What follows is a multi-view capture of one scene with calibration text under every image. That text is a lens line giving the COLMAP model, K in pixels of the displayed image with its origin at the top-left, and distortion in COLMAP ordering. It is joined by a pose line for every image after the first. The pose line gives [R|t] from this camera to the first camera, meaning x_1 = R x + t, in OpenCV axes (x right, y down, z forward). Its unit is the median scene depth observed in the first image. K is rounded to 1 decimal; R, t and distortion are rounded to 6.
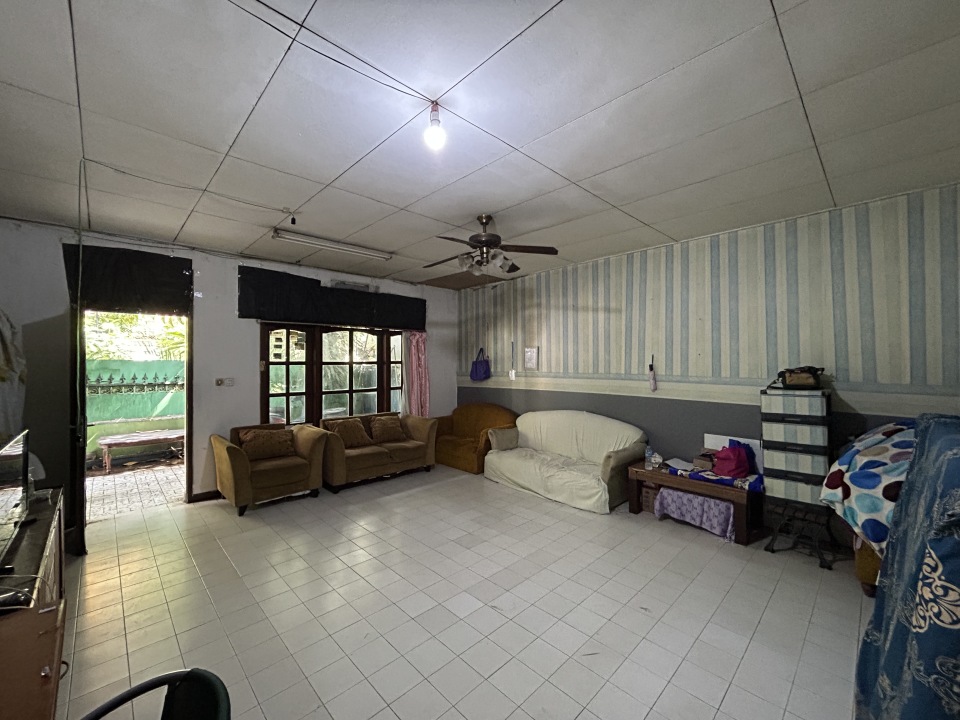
lens RADIAL K [[389.9, 0, 477.5], [0, 389.9, 356.6], [0, 0, 1]] dist [-0.001335, 0.000060]
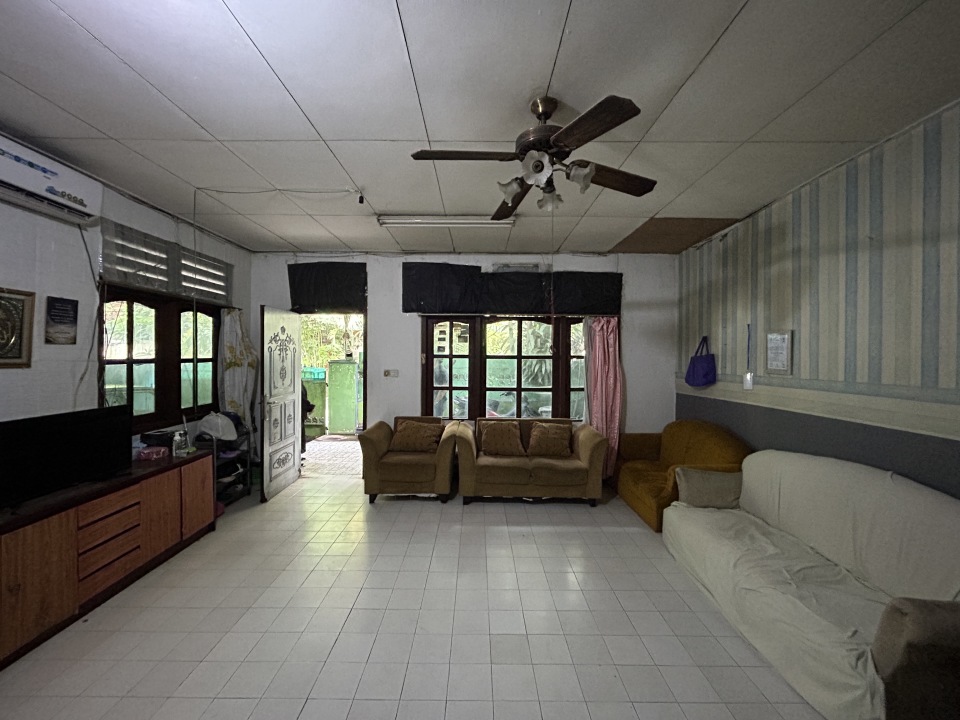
lens RADIAL K [[387.6, 0, 478.2], [0, 387.6, 358.0], [0, 0, 1]] dist [-0.000985, -0.000245]
pose [[0.720458, 0.013176, -0.693373, 0.231572], [-0.001269, 0.999843, 0.017681, 0.003487], [0.693497, -0.011858, 0.720362, 0.346453]]
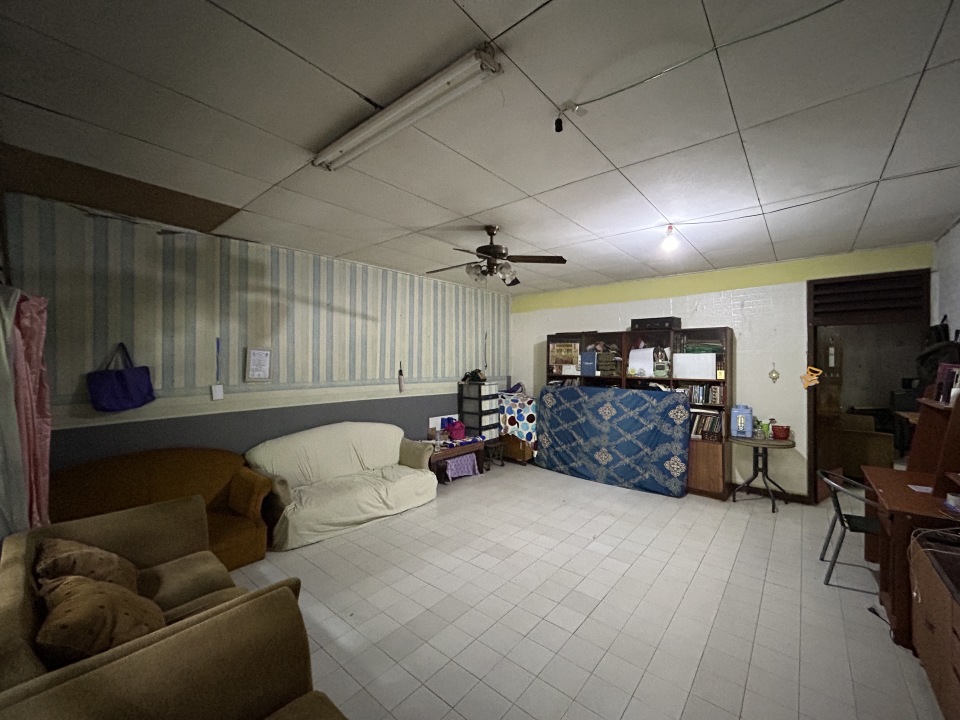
lens RADIAL K [[387.6, 0, 478.2], [0, 387.6, 358.0], [0, 0, 1]] dist [-0.000985, -0.000245]
pose [[-0.101147, 0.012487, 0.994793, -0.649037], [-0.011294, 0.999842, -0.013699, -0.002229], [-0.994807, -0.012621, -0.100990, 0.755133]]
